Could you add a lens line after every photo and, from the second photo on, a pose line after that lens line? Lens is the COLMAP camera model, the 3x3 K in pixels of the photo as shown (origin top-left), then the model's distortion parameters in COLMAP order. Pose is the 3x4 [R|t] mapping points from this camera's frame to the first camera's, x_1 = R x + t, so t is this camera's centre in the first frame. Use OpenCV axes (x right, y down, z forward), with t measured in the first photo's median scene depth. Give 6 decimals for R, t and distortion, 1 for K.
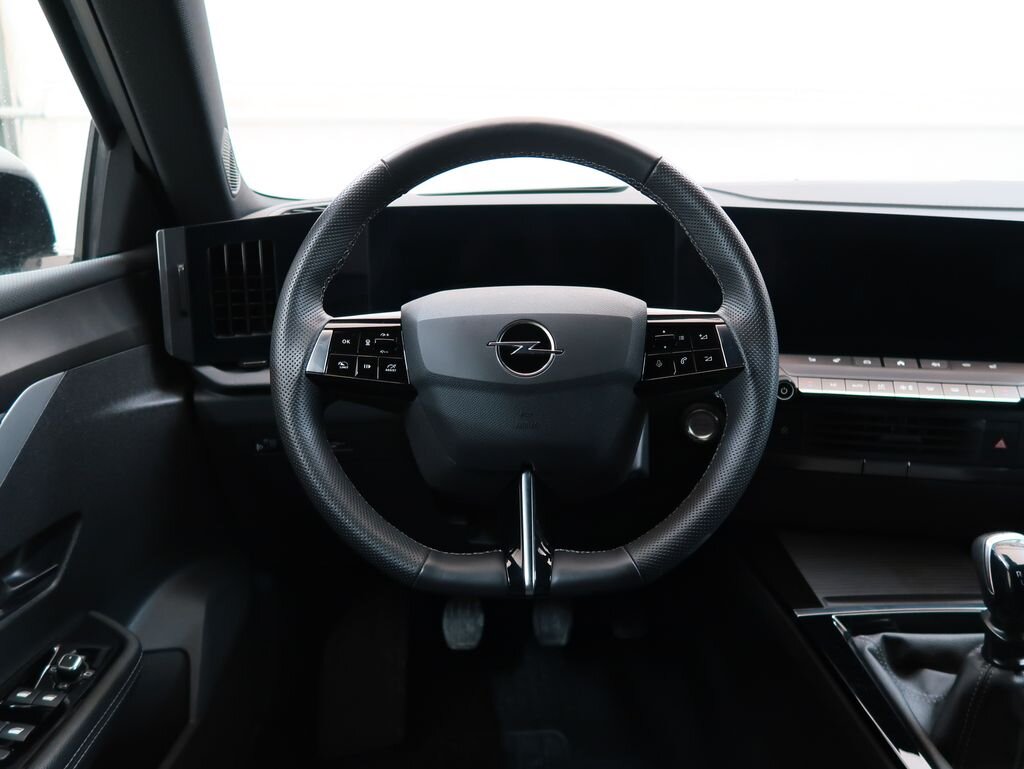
lens RADIAL K [[909.8, 0, 506.3], [0, 909.8, 369.1], [0, 0, 1]] dist [-0.021674, 0.011289]
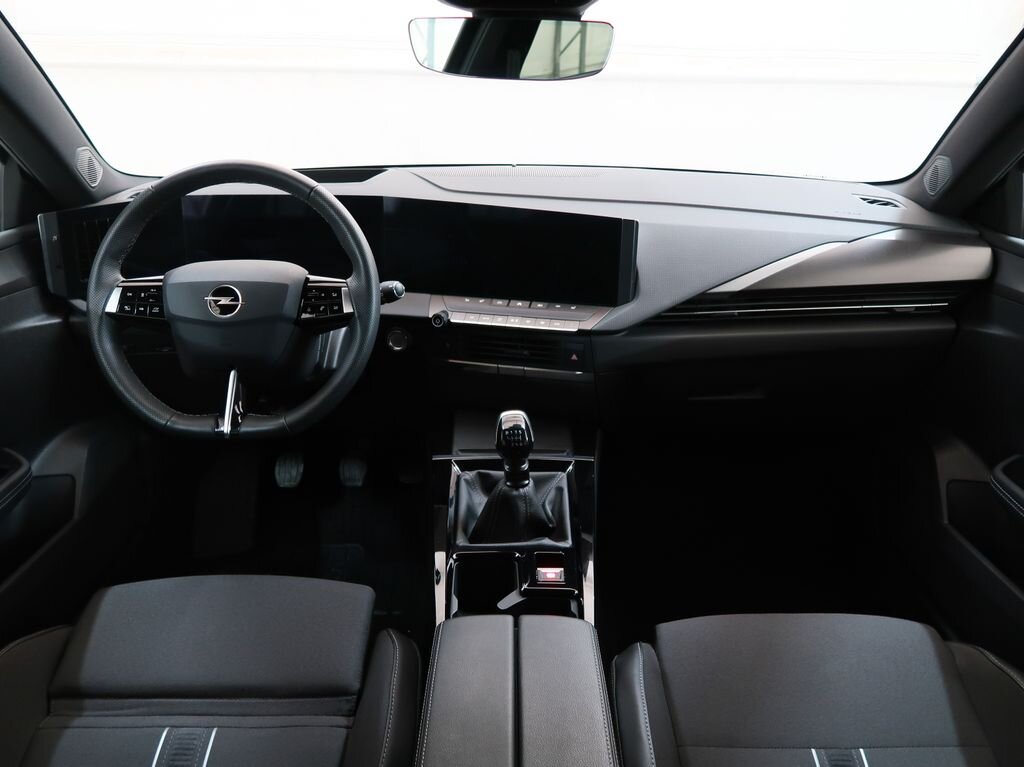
lens RADIAL K [[909.8, 0, 524.7], [0, 909.8, 370.9], [0, 0, 1]] dist [-0.021674, 0.011289]
pose [[0.999762, 0.017712, -0.012752, 0.495149], [-0.015993, 0.992136, 0.124138, -0.091801], [0.014851, -0.123904, 0.992183, -0.597497]]
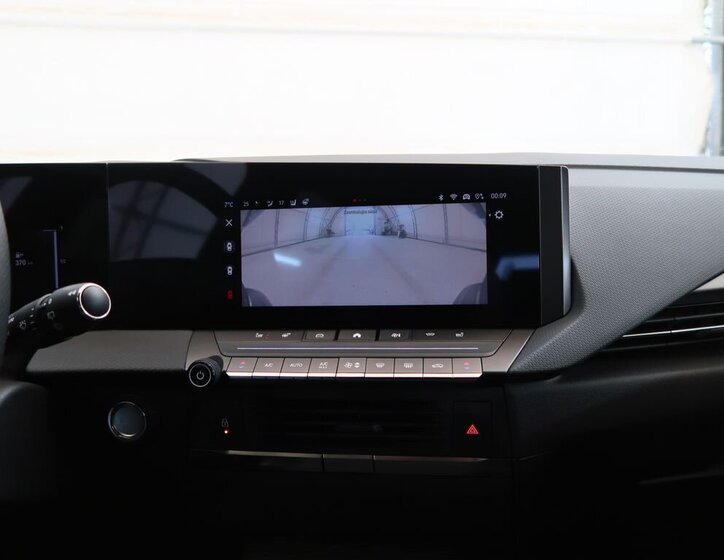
lens RADIAL K [[580.8, 0, 364.9], [0, 580.8, 276.6], [0, 0, 1]] dist [-0.030207, -0.007292]
pose [[0.994766, -0.029260, 0.097905, 0.415835], [0.042303, 0.990088, -0.133927, 0.012453], [-0.093016, 0.137368, 0.986143, 0.491453]]
